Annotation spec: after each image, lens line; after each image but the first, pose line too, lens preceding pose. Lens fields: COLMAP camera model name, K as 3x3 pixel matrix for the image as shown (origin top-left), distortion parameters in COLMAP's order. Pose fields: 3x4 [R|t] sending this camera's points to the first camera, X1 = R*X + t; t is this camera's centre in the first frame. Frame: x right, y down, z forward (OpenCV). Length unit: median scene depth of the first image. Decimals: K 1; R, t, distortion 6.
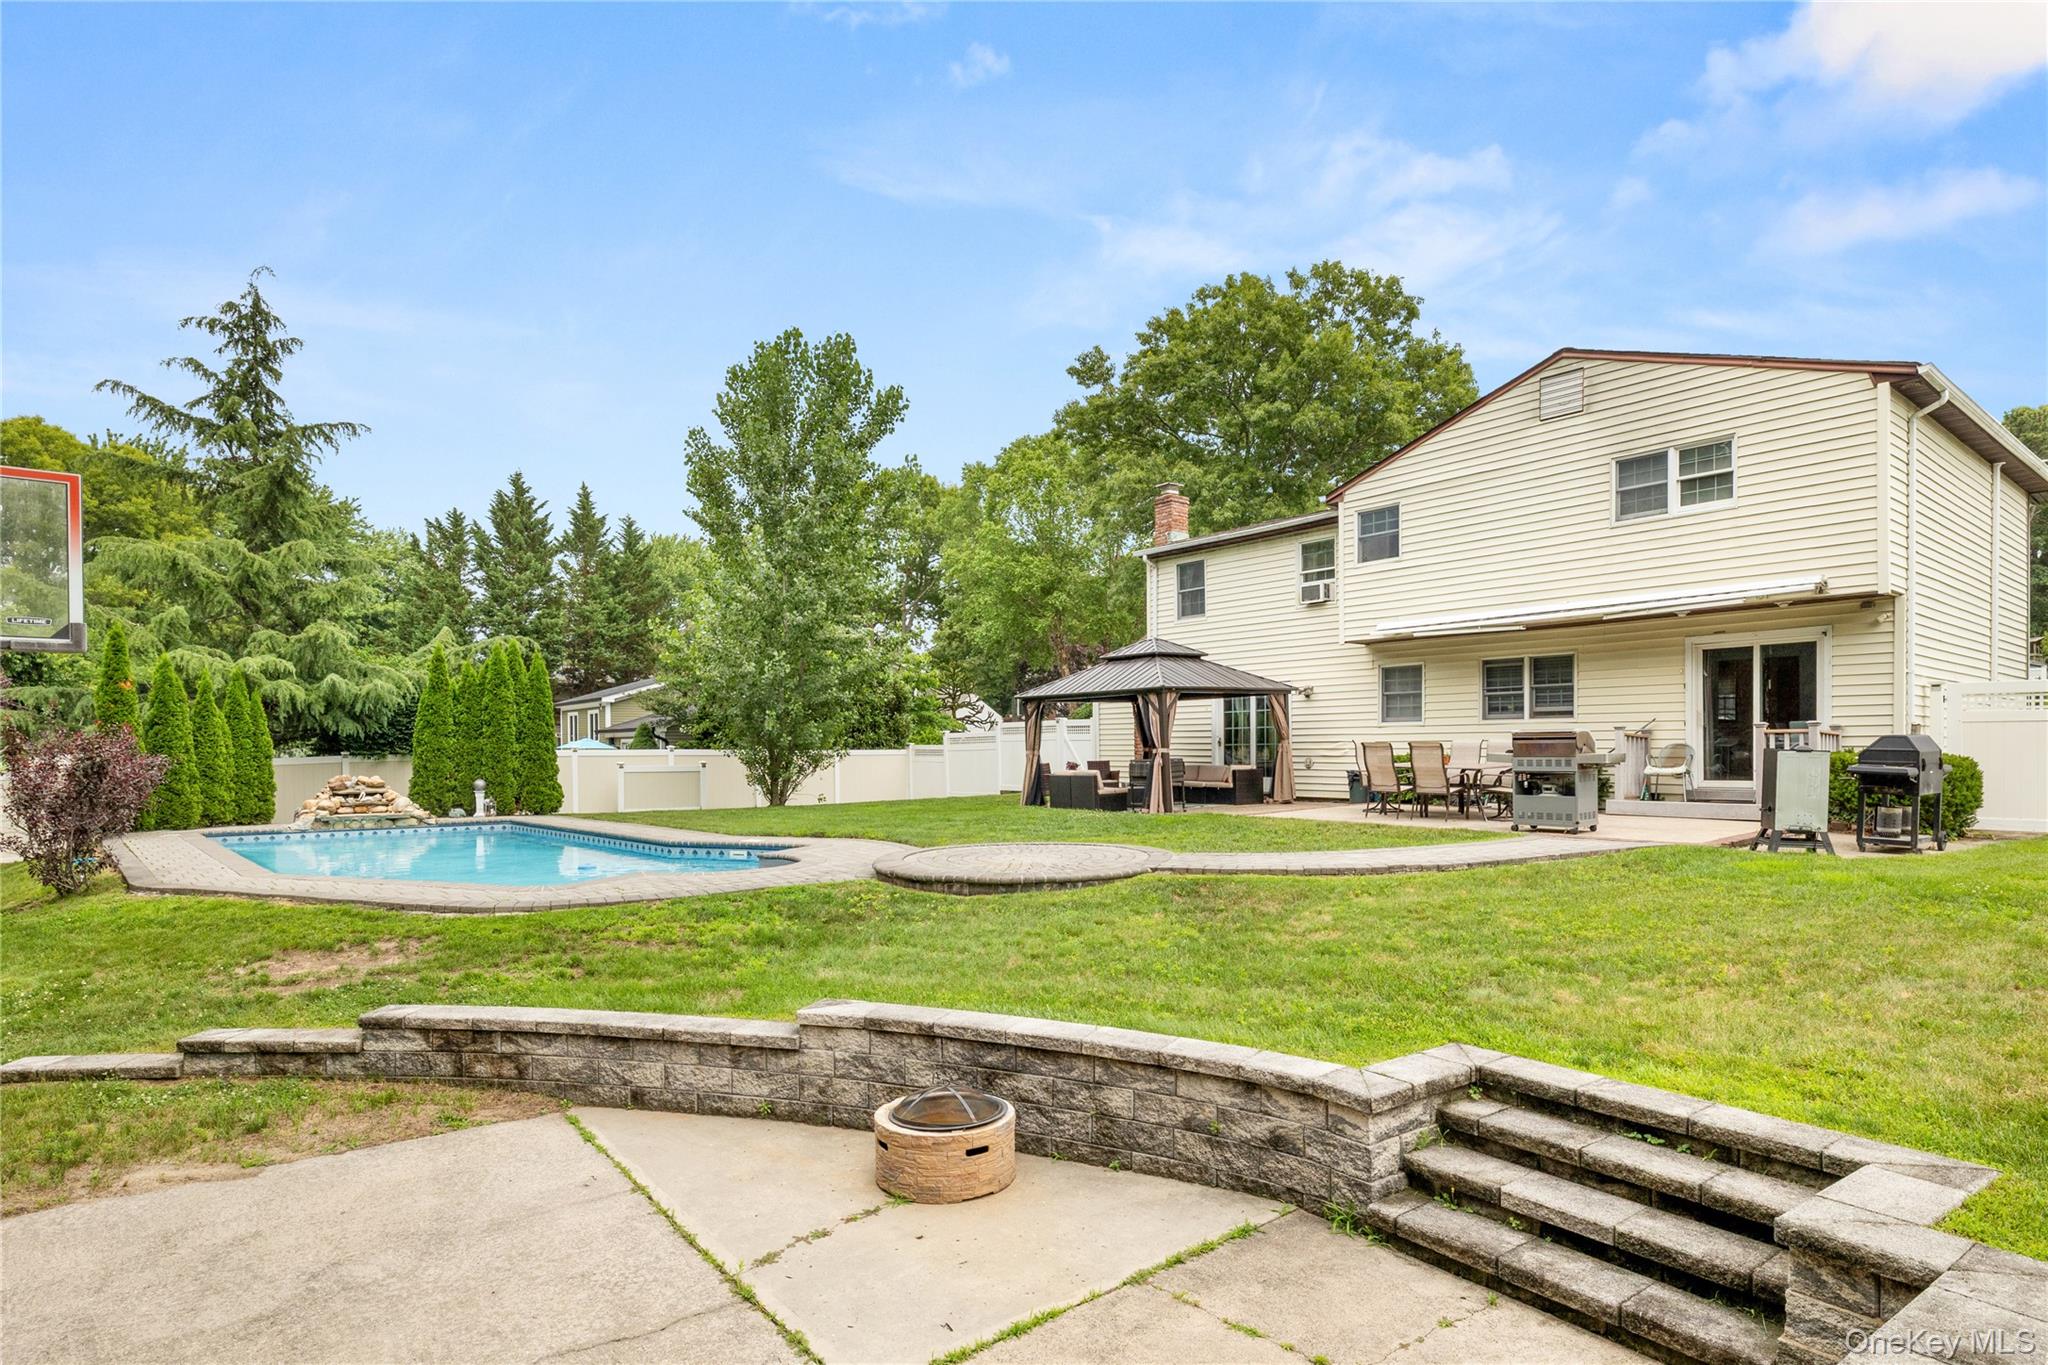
lens RADIAL K [[1076.5, 0, 1026.9], [0, 1076.5, 752.7], [0, 0, 1]] dist [-0.001341, 0.000319]
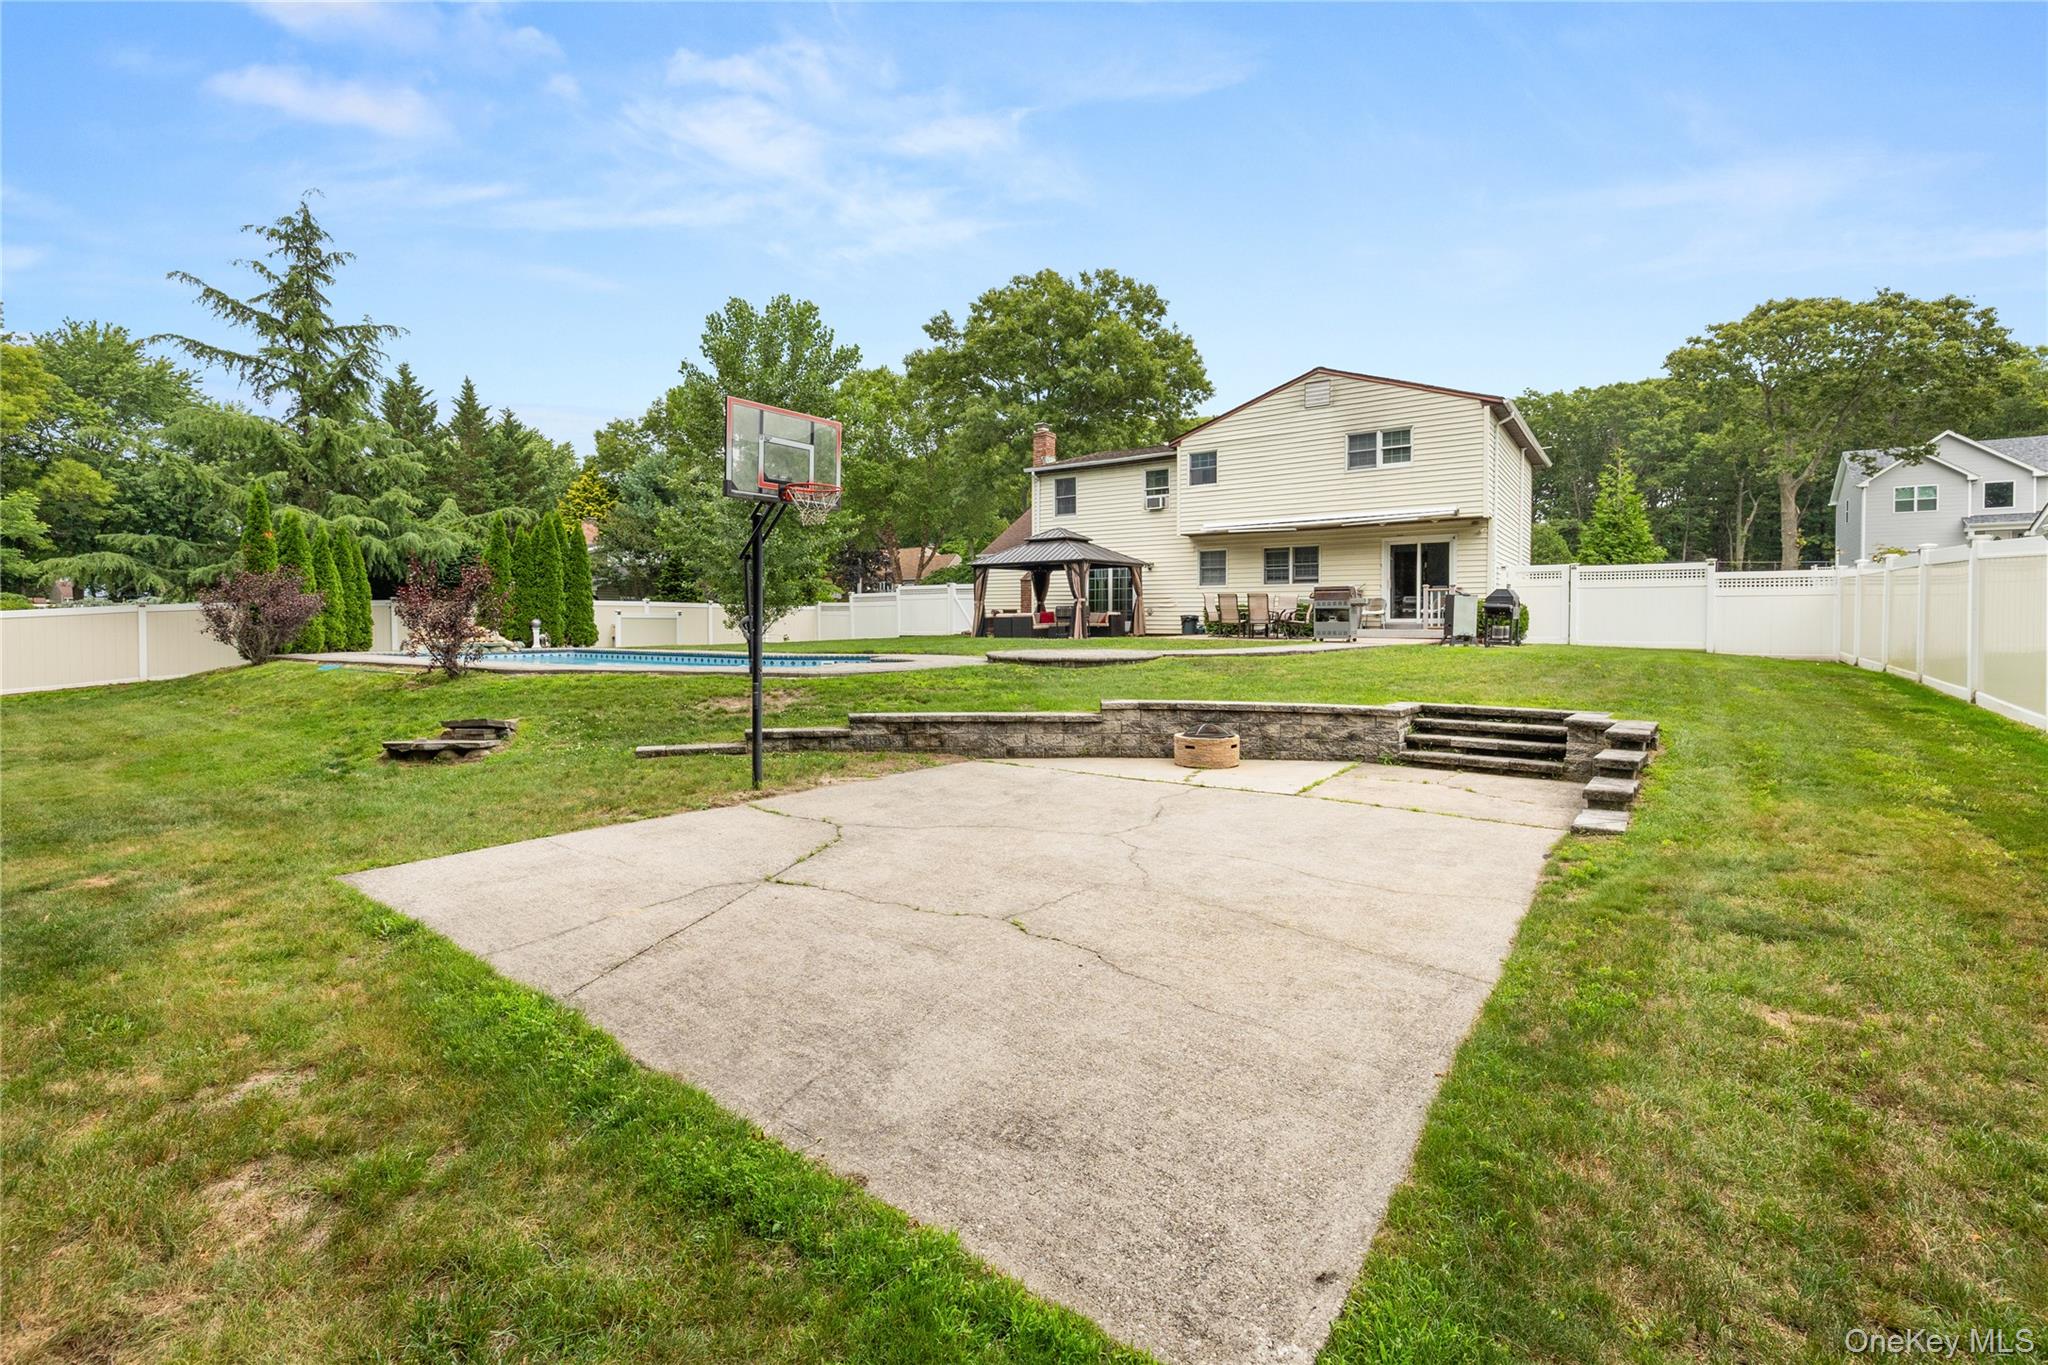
lens RADIAL K [[865.8, 0, 1021.4], [0, 865.8, 634.4], [0, 0, 1]] dist [0.000074, 0.000030]
pose [[0.965898, 0.004983, 0.258875, -0.258486], [-0.008418, 0.999891, 0.012164, 0.030702], [-0.258786, -0.013928, 0.965834, -0.176627]]
